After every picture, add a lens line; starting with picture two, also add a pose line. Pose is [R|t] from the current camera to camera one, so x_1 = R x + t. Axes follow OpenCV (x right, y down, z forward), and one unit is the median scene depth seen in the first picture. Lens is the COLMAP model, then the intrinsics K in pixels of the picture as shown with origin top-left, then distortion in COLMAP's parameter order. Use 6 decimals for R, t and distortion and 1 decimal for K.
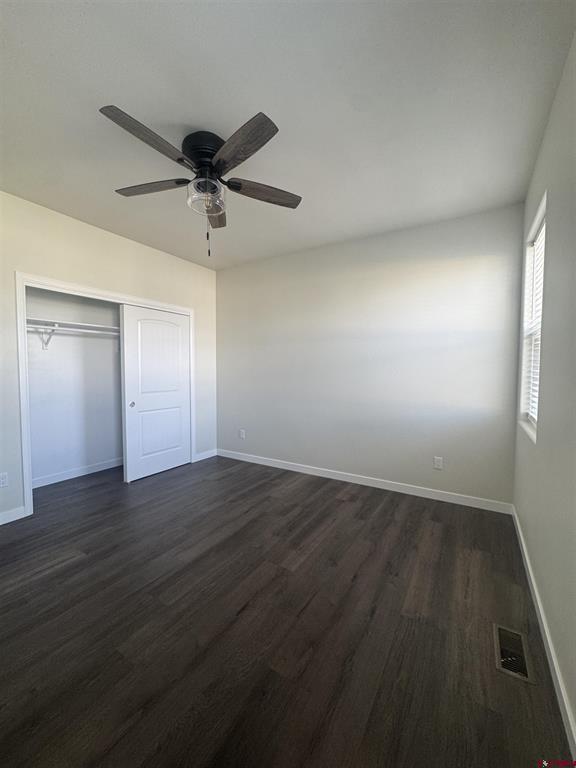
lens RADIAL K [[306.8, 0, 288.0], [0, 306.8, 384.0], [0, 0, 1]] dist [-0.000921, -0.000043]
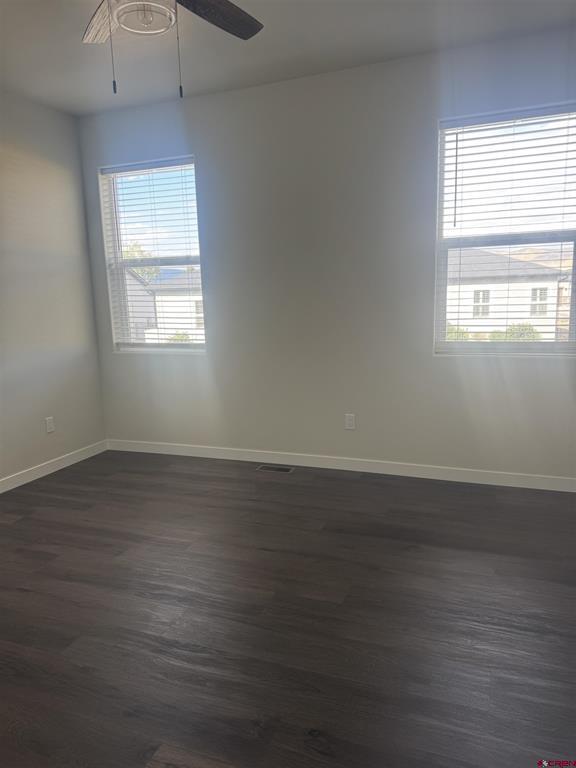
lens RADIAL K [[612.0, 0, 288.0], [0, 612.0, 384.0], [0, 0, 1]] dist [0.077145, 0.001994]
pose [[-0.223447, -0.134370, 0.965410, -1.194261], [0.072587, 0.985408, 0.153954, -0.037077], [-0.972010, 0.104477, -0.210433, 0.787974]]
